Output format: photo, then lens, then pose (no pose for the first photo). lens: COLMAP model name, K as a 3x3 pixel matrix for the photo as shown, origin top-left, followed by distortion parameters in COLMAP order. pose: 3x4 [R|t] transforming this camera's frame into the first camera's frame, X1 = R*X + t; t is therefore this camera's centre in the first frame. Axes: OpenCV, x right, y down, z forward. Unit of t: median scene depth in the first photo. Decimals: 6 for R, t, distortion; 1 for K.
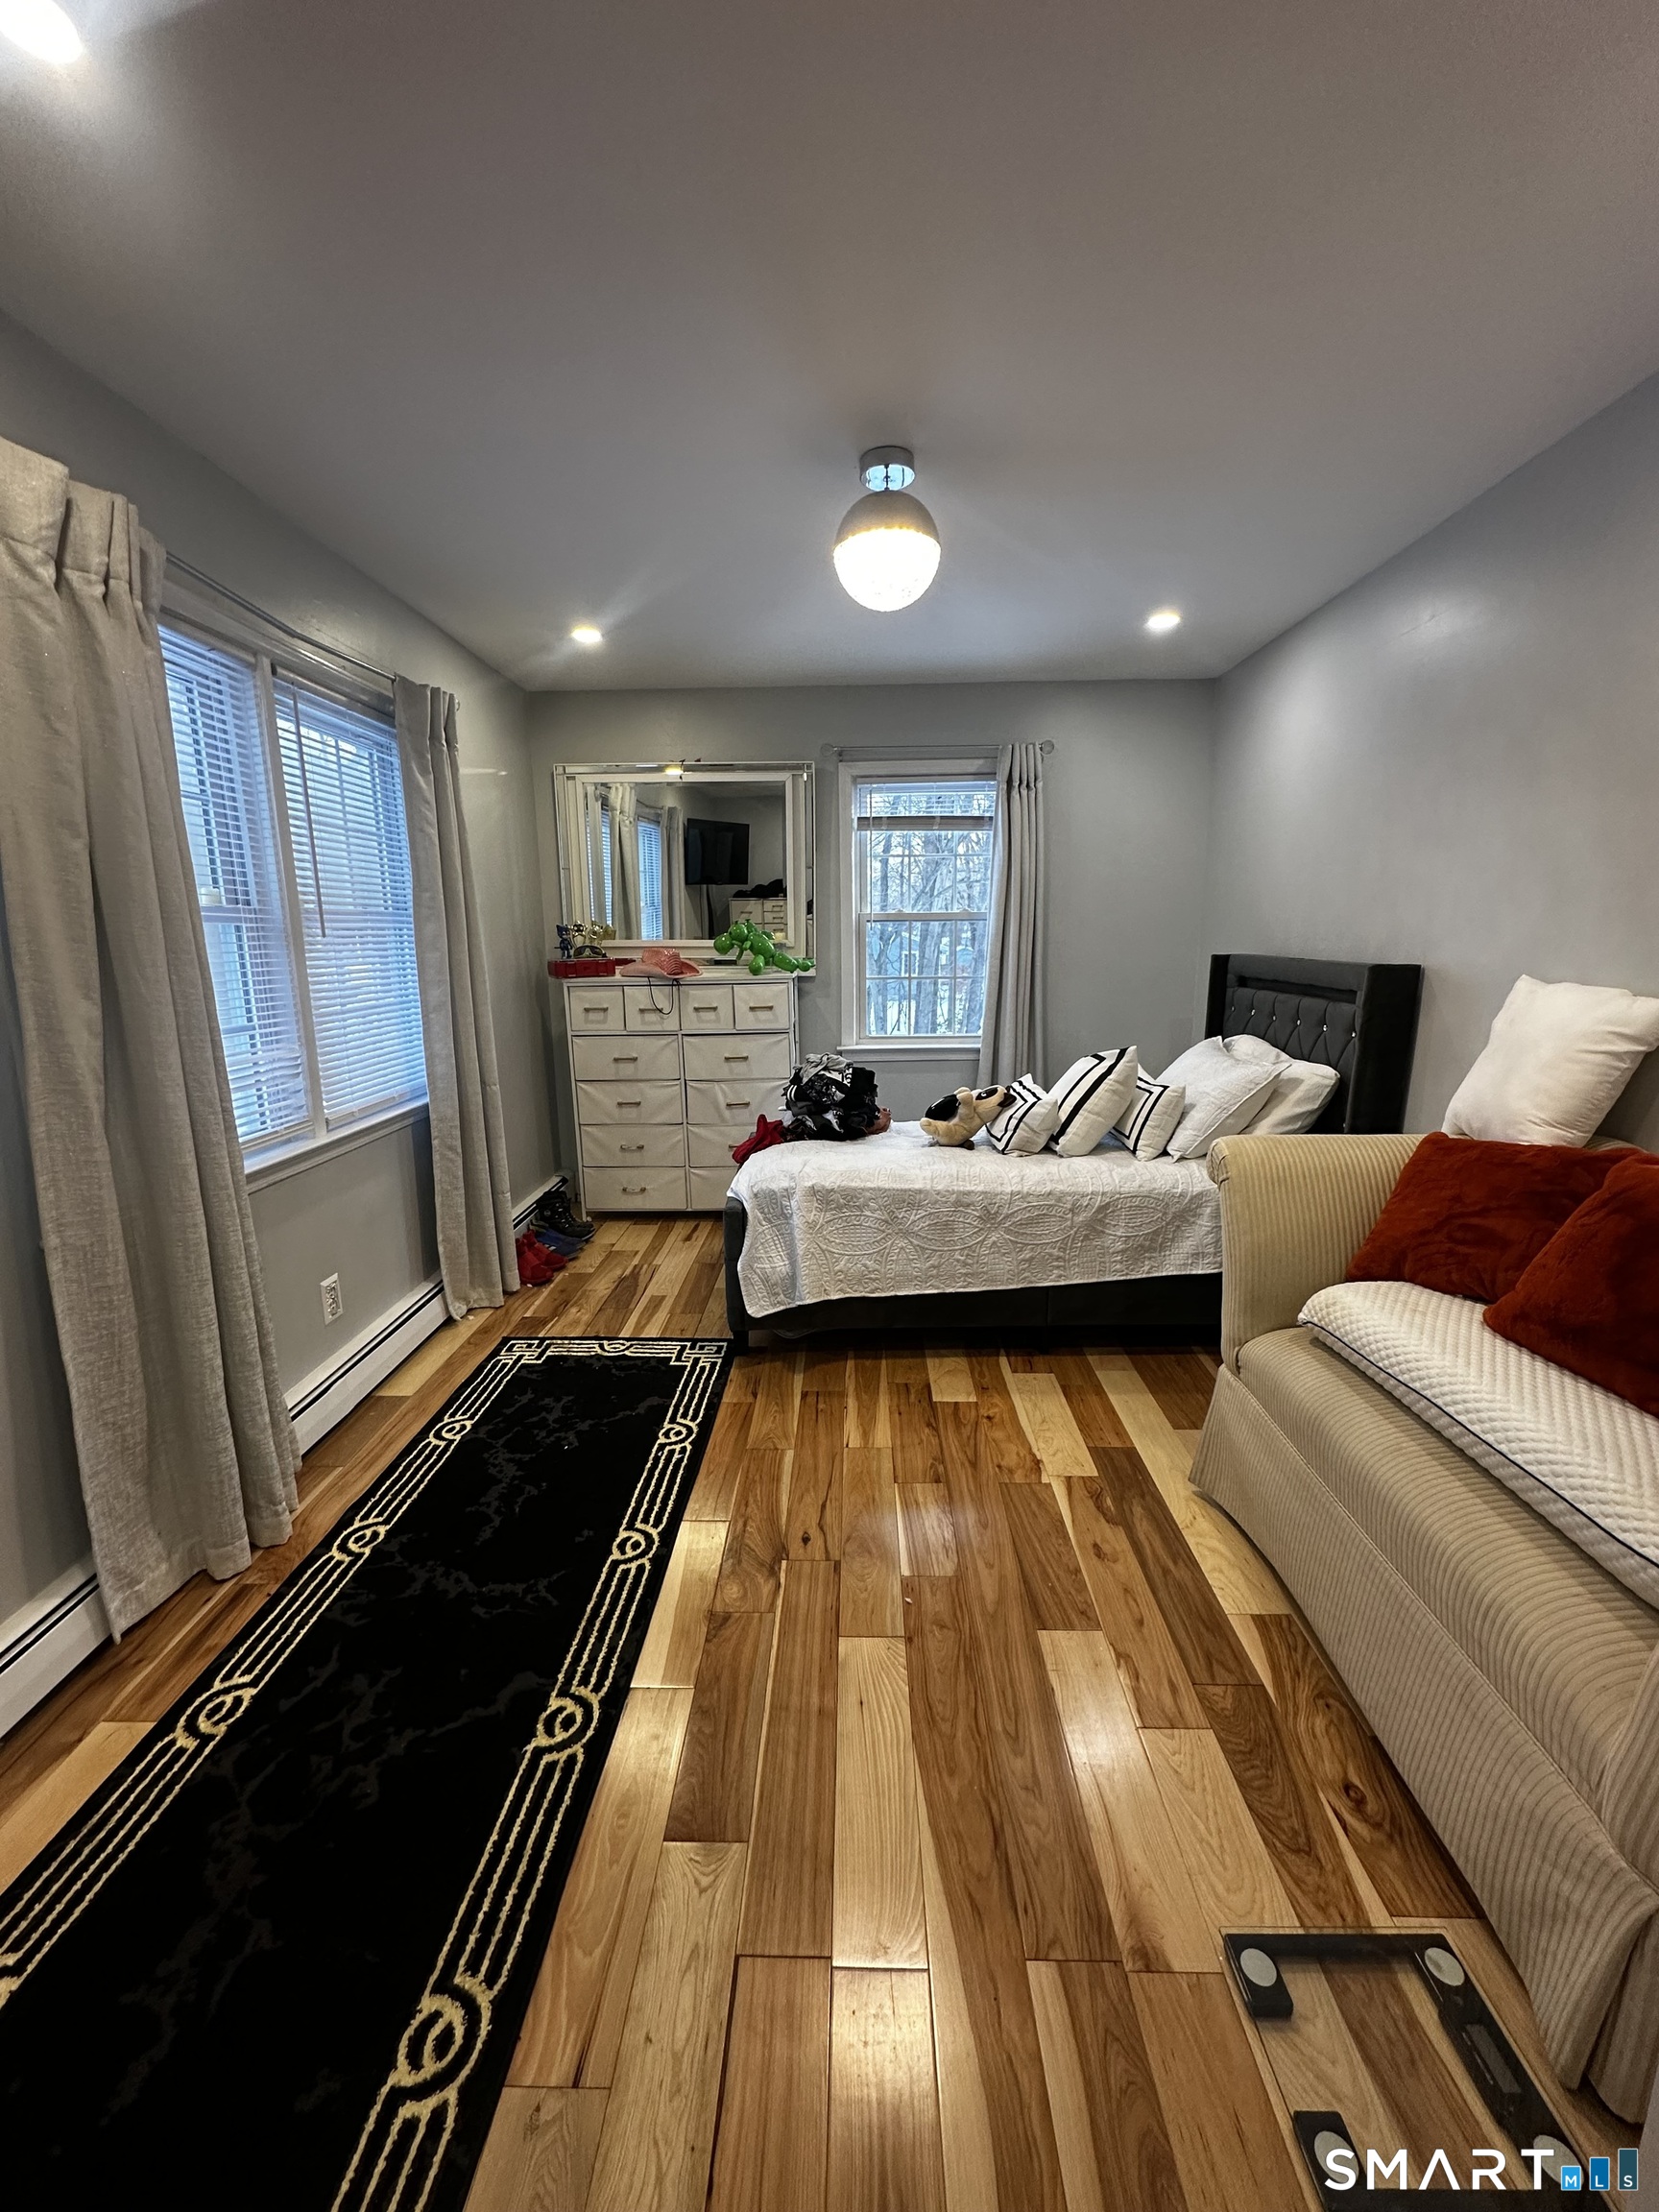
lens RADIAL K [[886.1, 0, 829.5], [0, 886.1, 1106.0], [0, 0, 1]] dist [-0.004126, 0.001225]
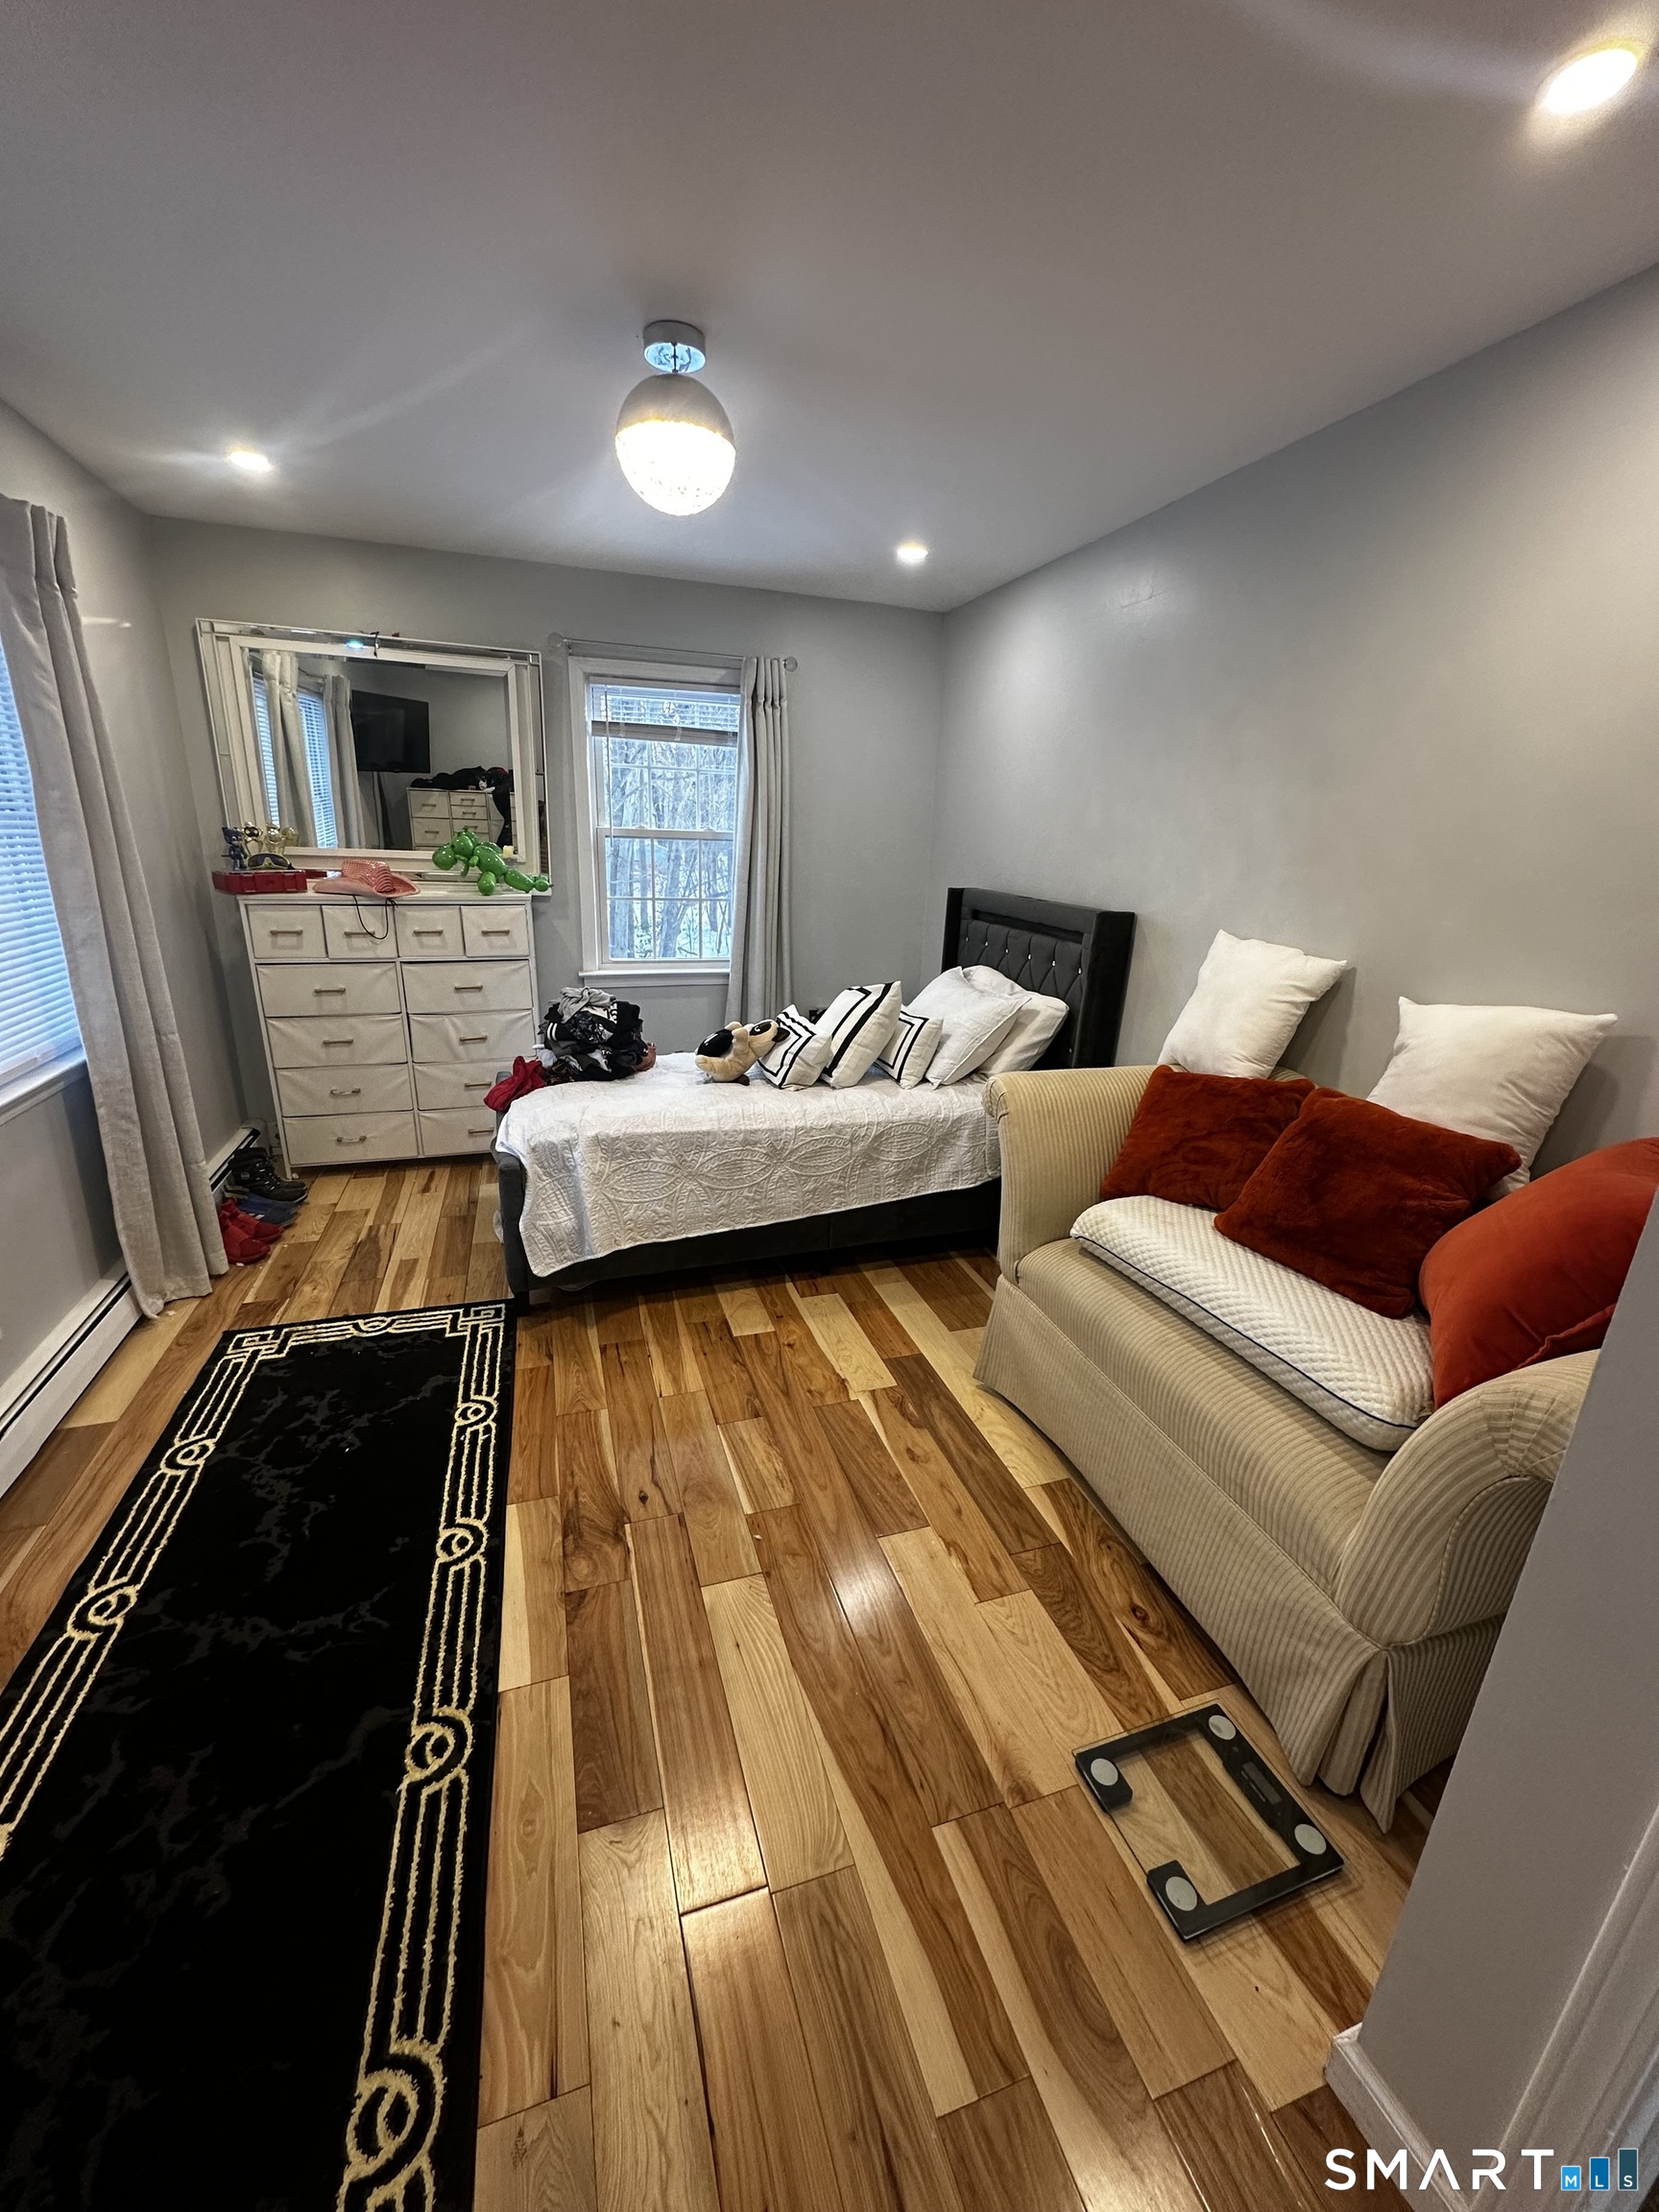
lens RADIAL K [[886.1, 0, 829.5], [0, 886.1, 1106.0], [0, 0, 1]] dist [-0.004126, 0.001225]
pose [[0.939404, -0.059267, 0.337650, -0.126835], [0.020416, 0.992866, 0.117474, -0.058866], [-0.342203, -0.103462, 0.933912, 0.033001]]
